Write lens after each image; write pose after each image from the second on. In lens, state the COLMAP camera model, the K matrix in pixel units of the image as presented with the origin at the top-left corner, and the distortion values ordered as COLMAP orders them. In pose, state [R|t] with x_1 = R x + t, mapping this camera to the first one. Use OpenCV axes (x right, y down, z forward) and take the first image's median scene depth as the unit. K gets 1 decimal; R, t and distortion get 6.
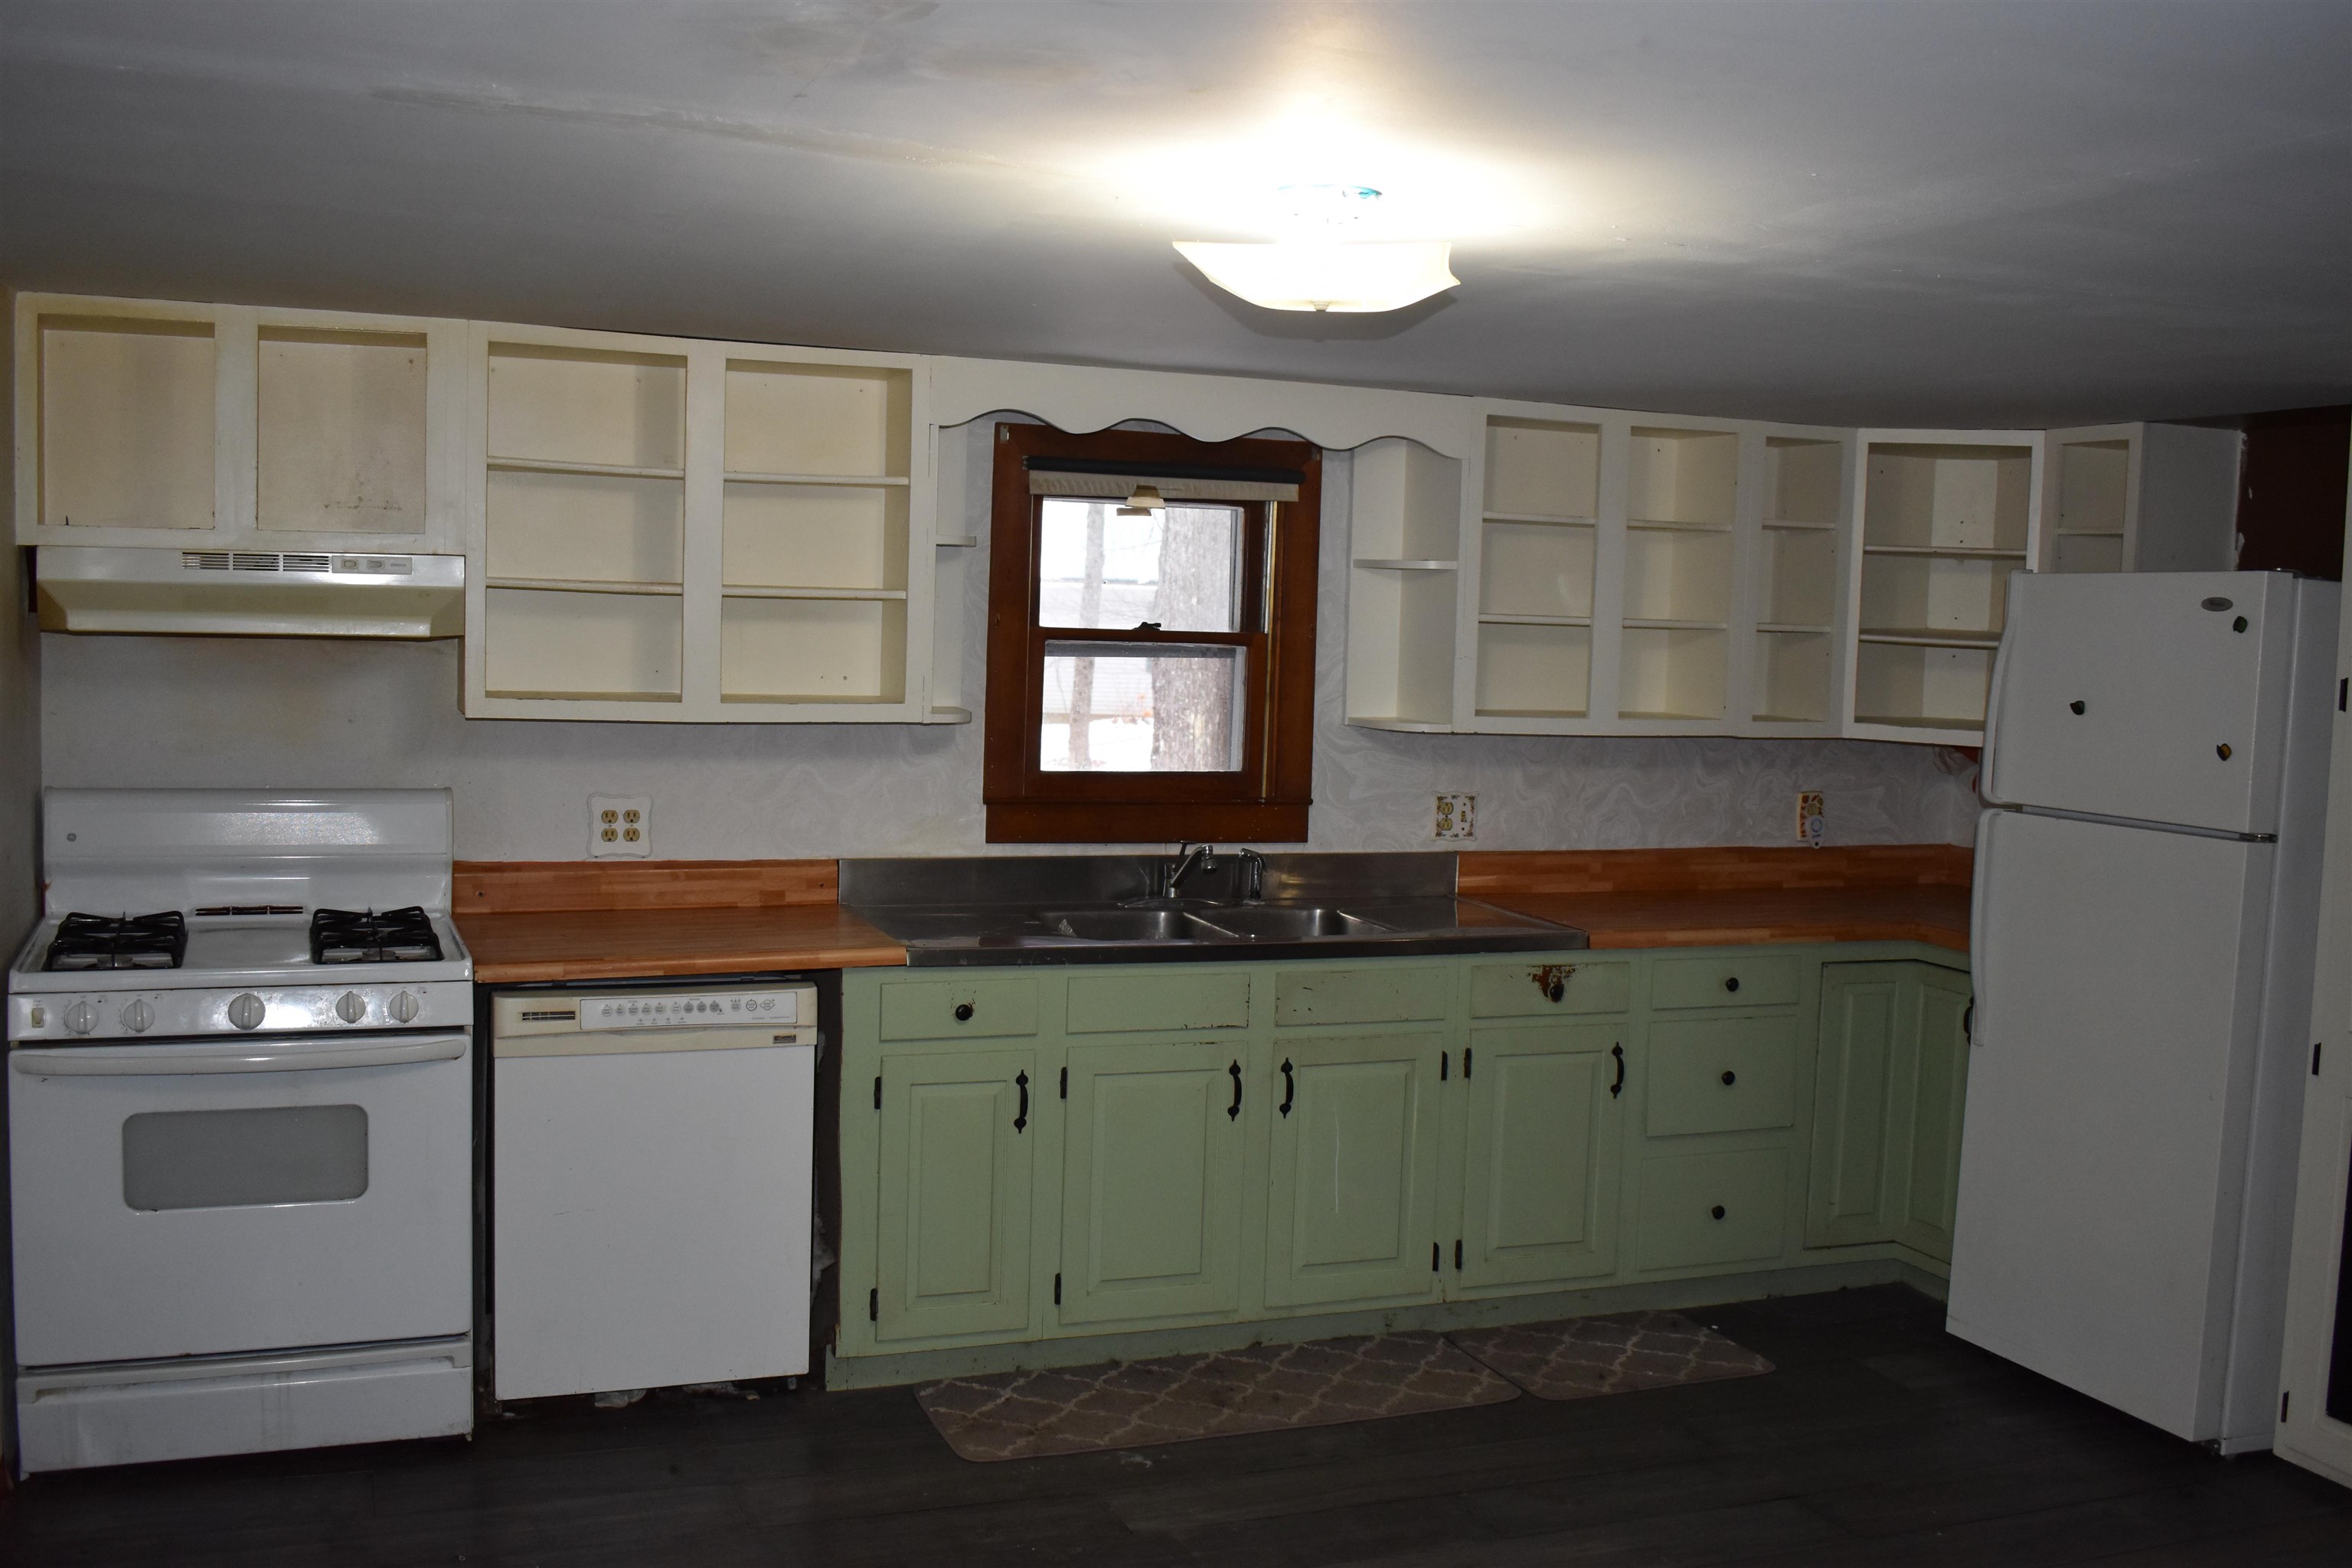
lens RADIAL K [[2189.9, 0, 1171.6], [0, 2189.9, 782.9], [0, 0, 1]] dist [-0.085204, 0.000000]
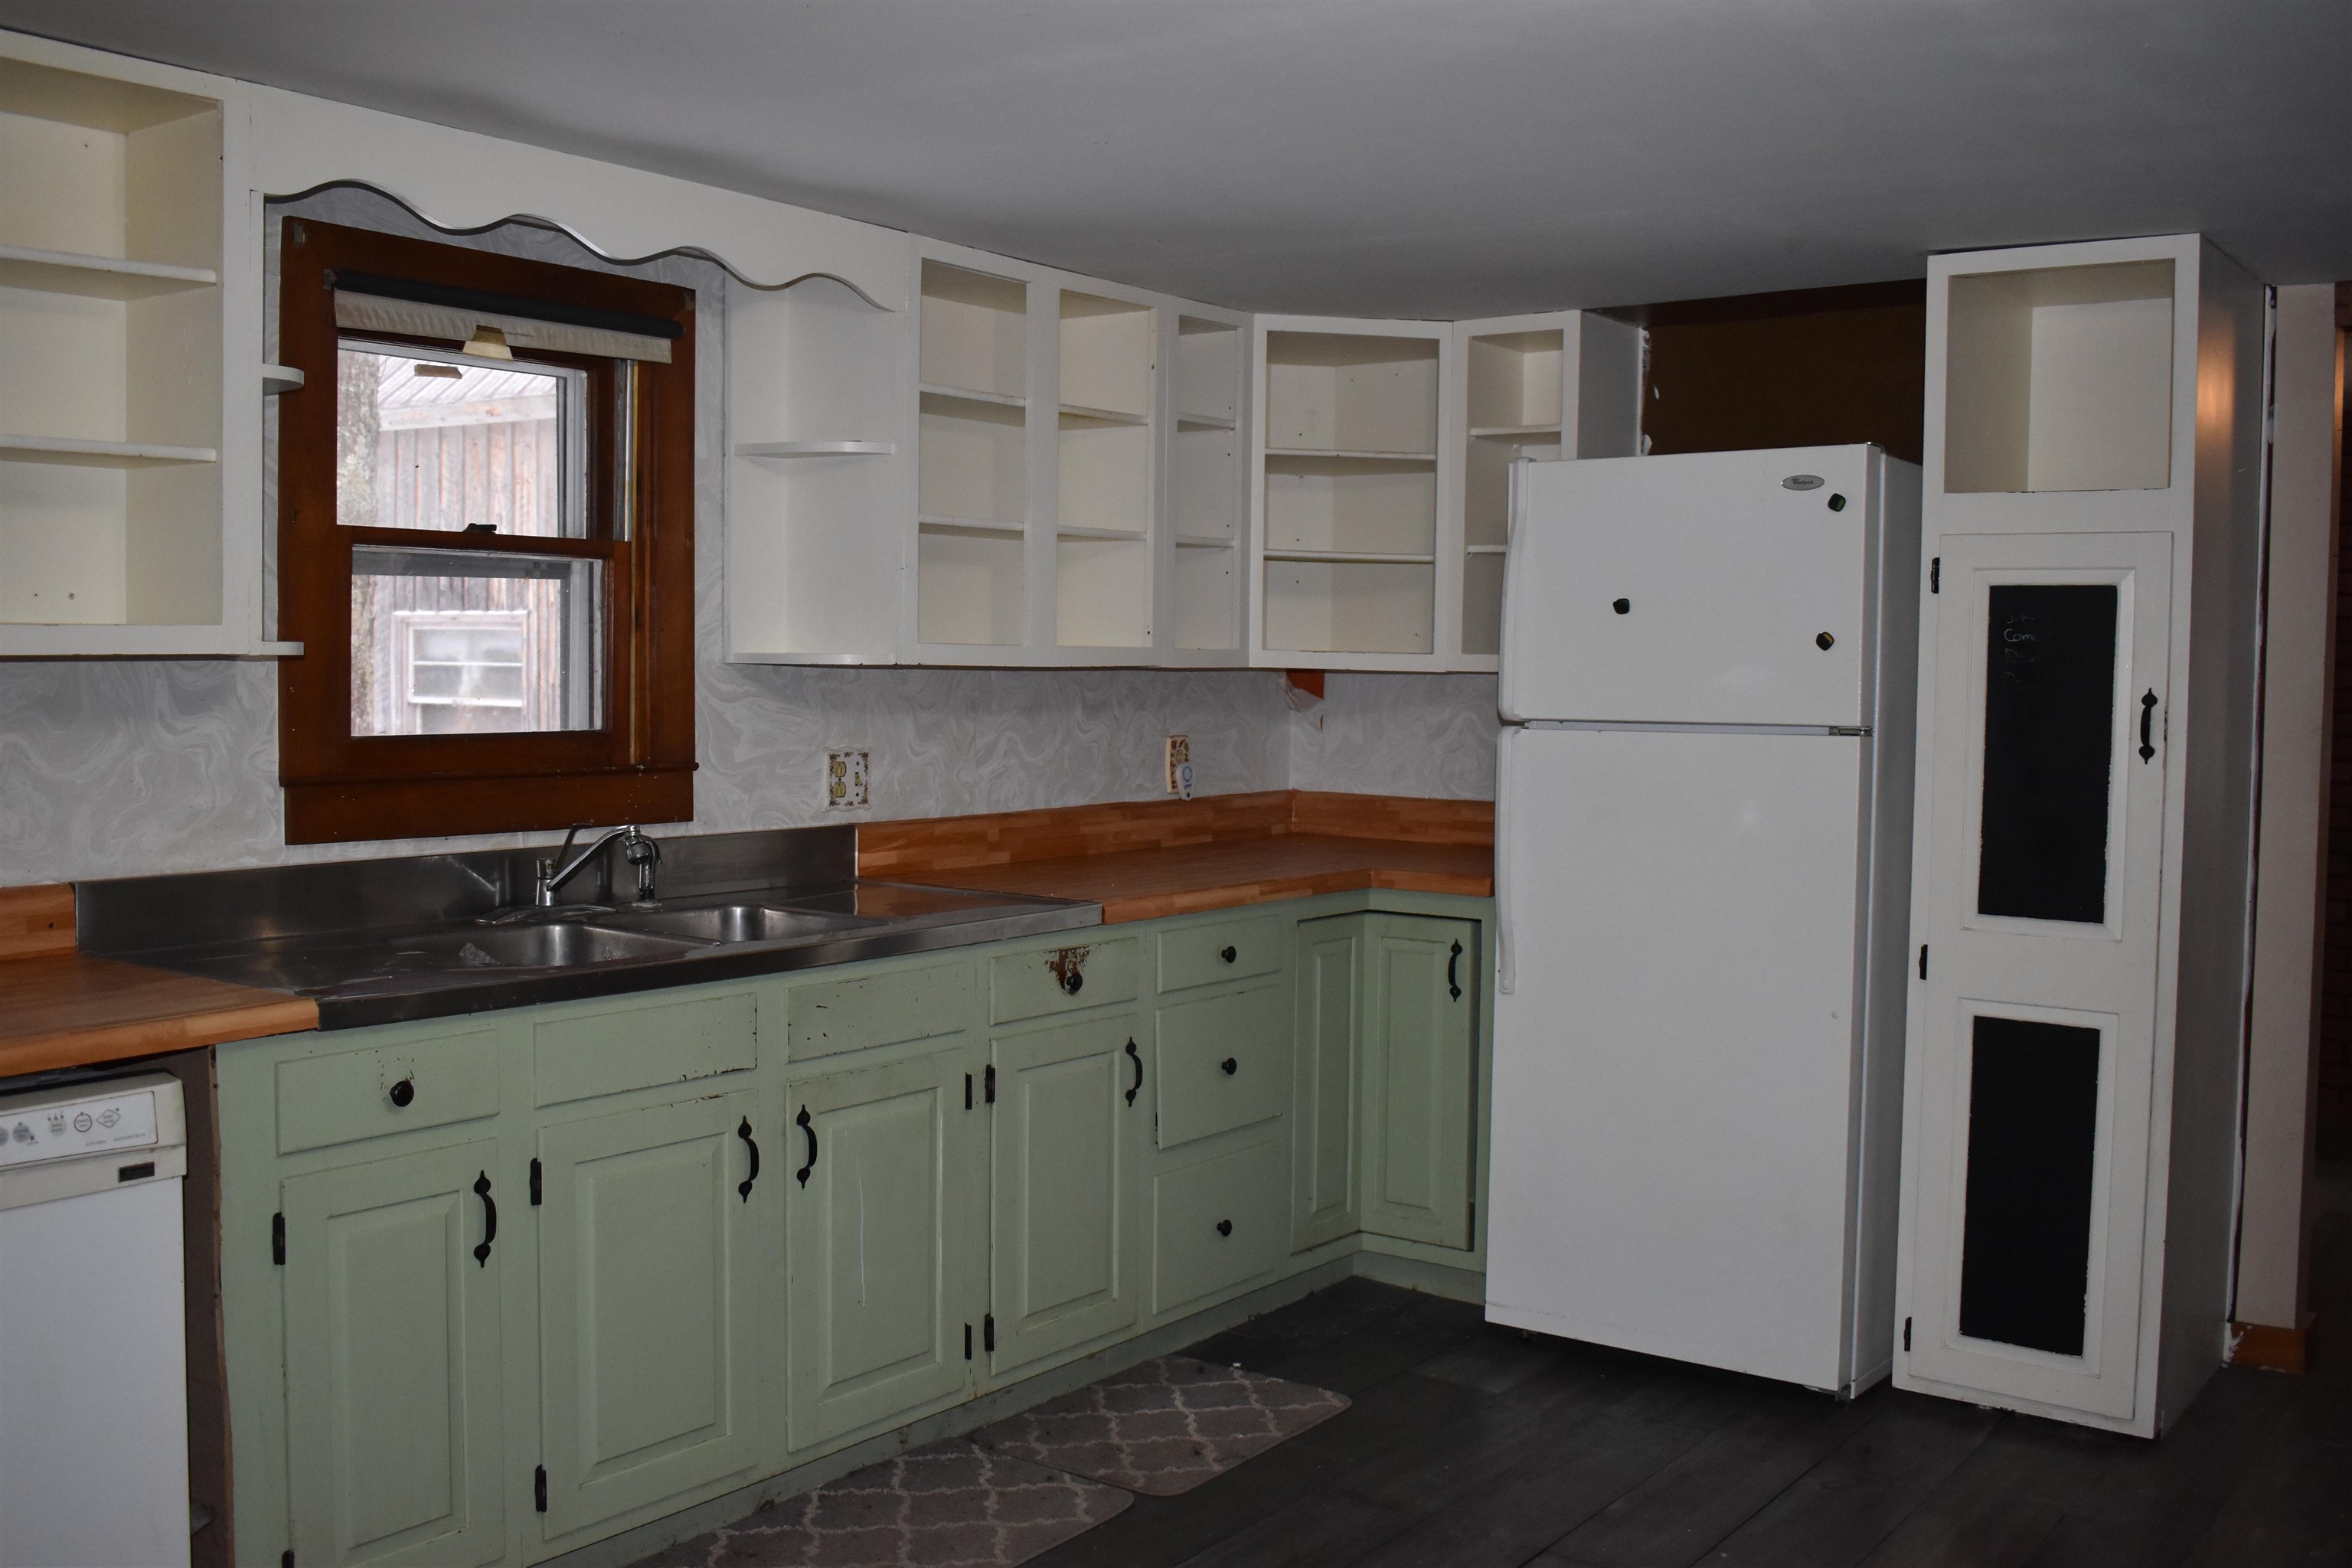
lens RADIAL K [[2189.9, 0, 1178.7], [0, 2189.9, 778.8], [0, 0, 1]] dist [-0.085204, 0.000000]
pose [[0.845279, -0.051757, 0.531813, -0.204950], [0.058377, 0.998285, 0.004369, 0.020351], [-0.531127, 0.027353, 0.846851, 0.295951]]
